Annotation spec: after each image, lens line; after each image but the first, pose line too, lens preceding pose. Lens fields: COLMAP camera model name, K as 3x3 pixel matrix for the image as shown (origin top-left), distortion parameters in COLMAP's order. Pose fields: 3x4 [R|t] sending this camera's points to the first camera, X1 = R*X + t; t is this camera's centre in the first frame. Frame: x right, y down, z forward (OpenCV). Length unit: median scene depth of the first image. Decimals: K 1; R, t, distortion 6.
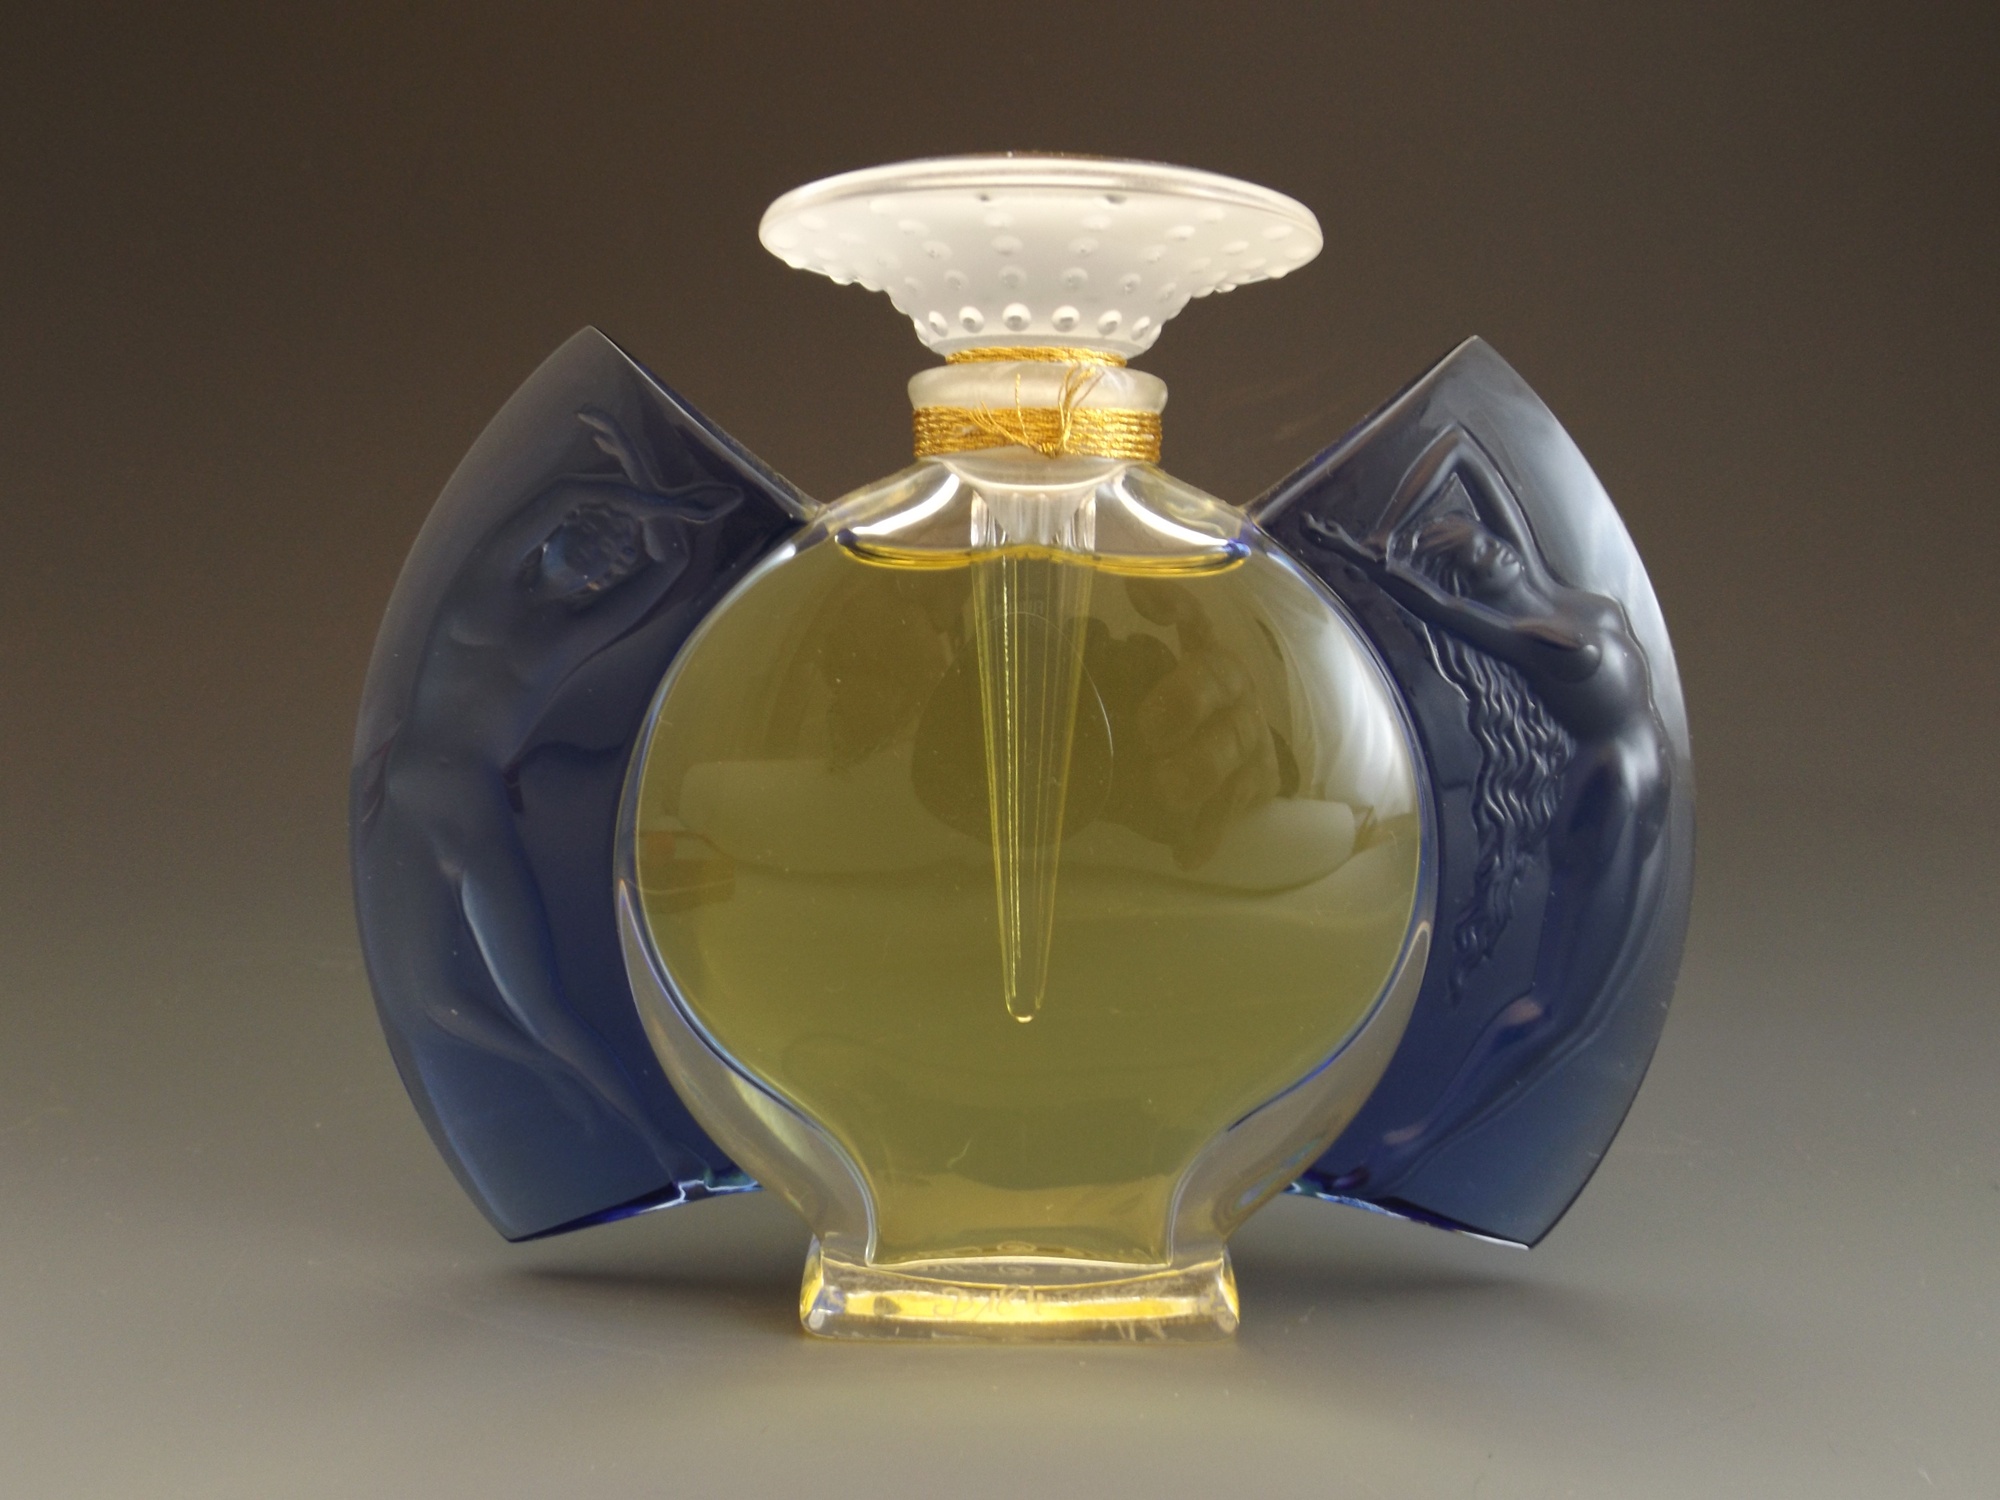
lens RADIAL K [[1402.7, 0, 1000.8], [0, 1402.7, 756.2], [0, 0, 1]] dist [0.001359, 0.000020]
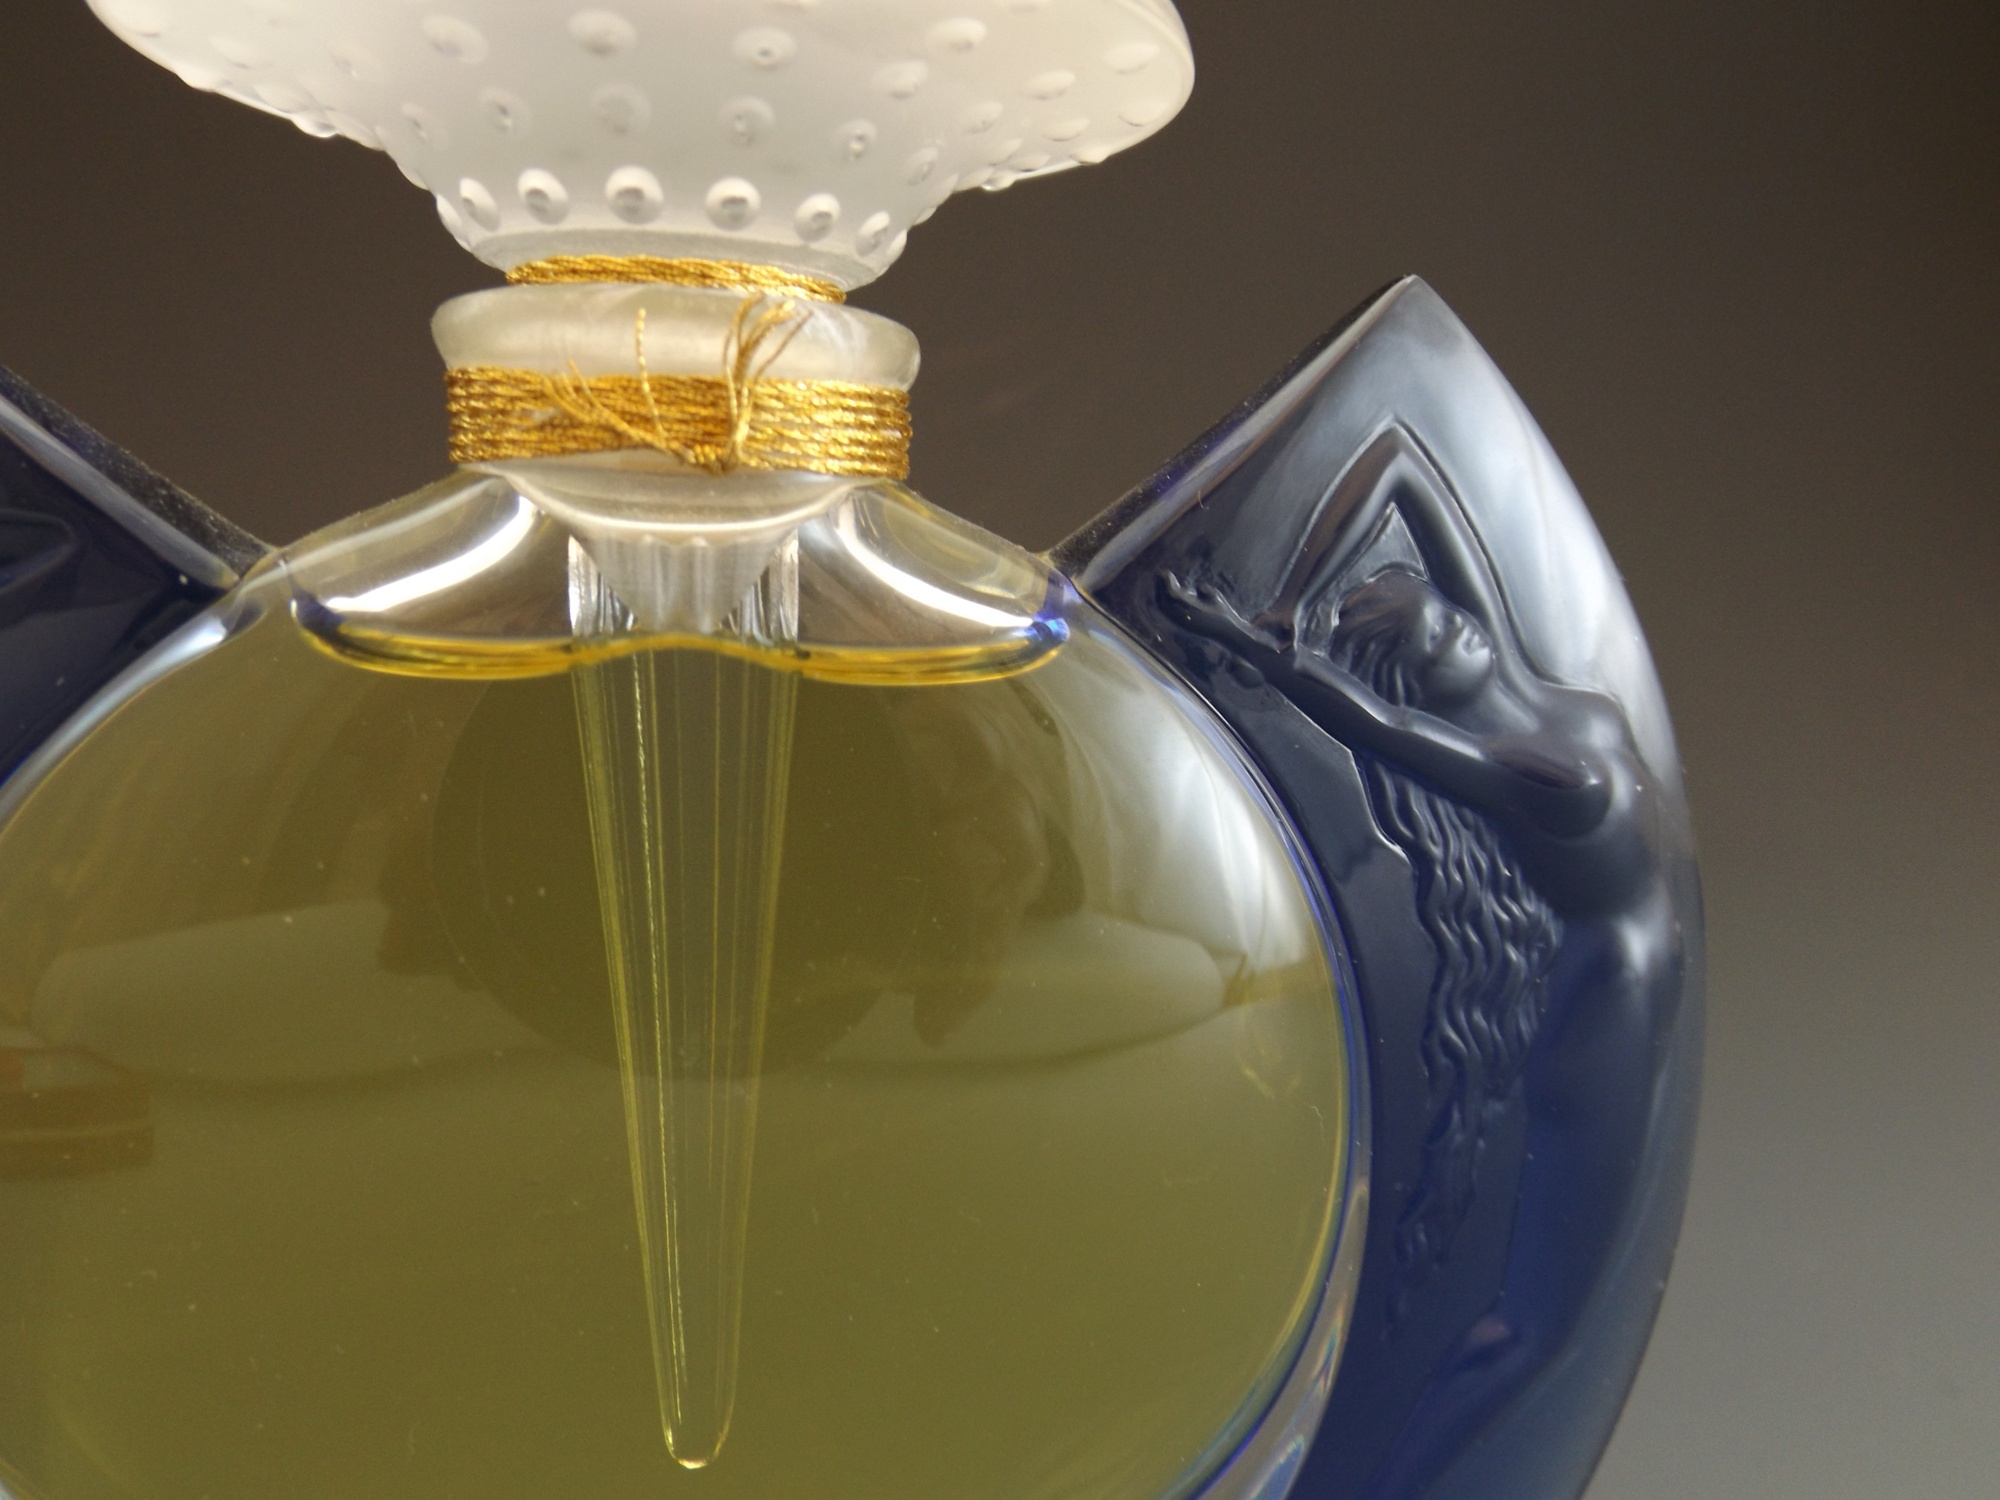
lens RADIAL K [[1412.6, 0, 1000.0], [0, 1412.6, 750.0], [0, 0, 1]] dist [0.021449, -0.003186]
pose [[0.974897, -0.030753, 0.220521, 0.019542], [0.026566, 0.999406, 0.021932, -0.112016], [-0.221065, -0.015523, 0.975136, 0.436162]]
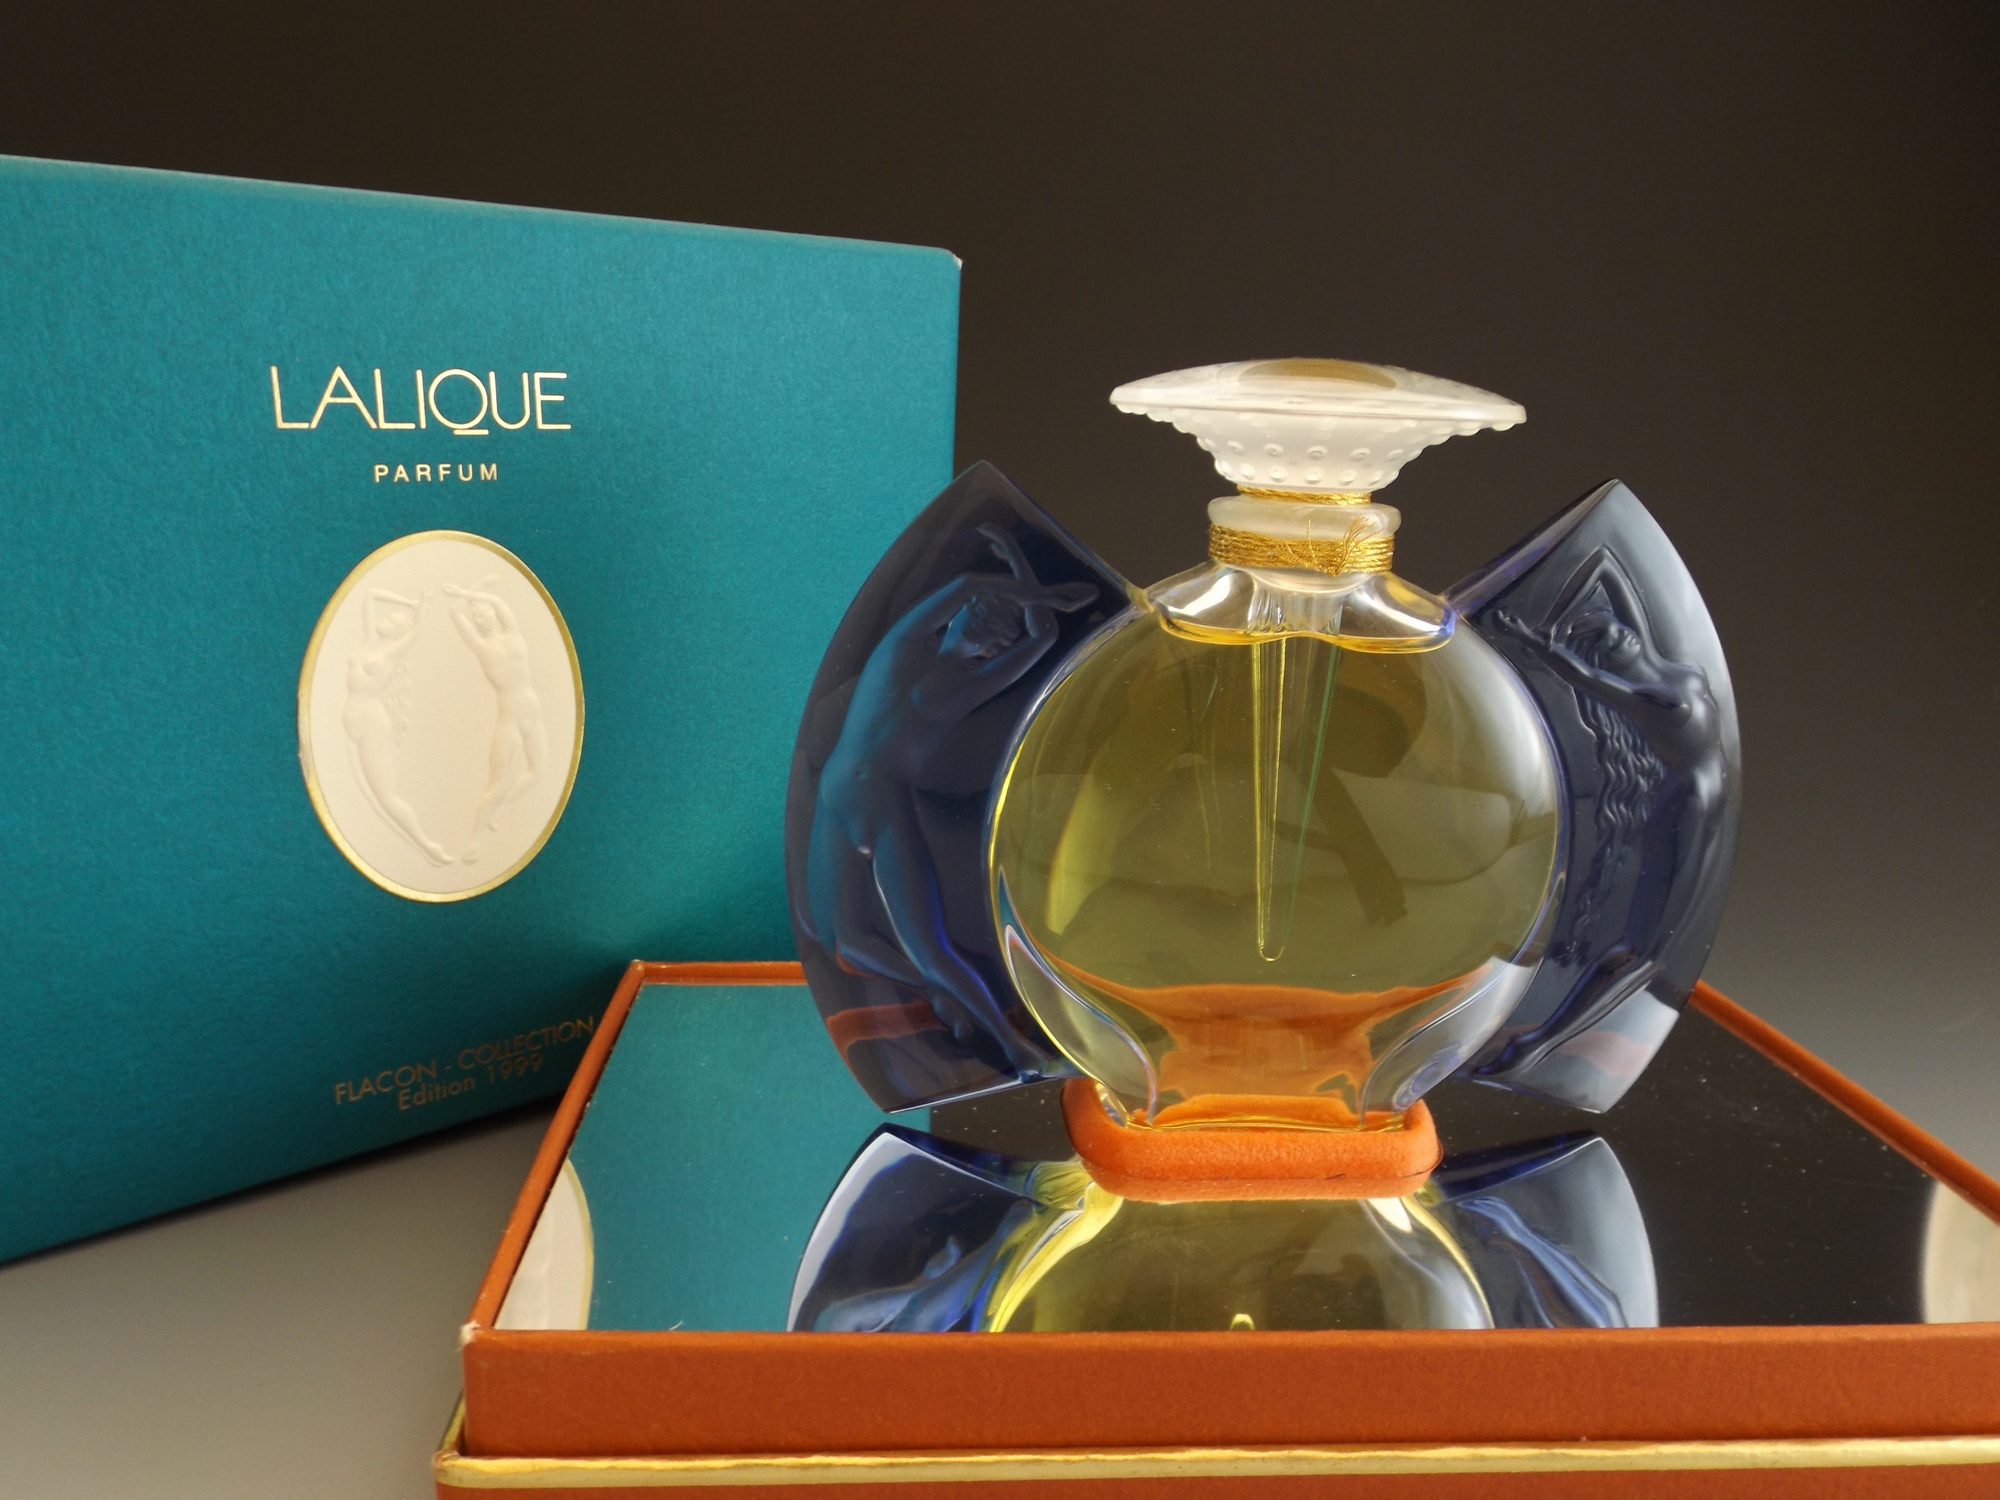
lens RADIAL K [[1433.3, 0, 985.7], [0, 1433.3, 754.7], [0, 0, 1]] dist [0.002521, -0.010405]
pose [[0.998194, 0.007975, 0.059547, -0.371384], [-0.014271, 0.994256, 0.106073, -0.171163], [-0.058359, -0.106731, 0.992574, -0.403854]]
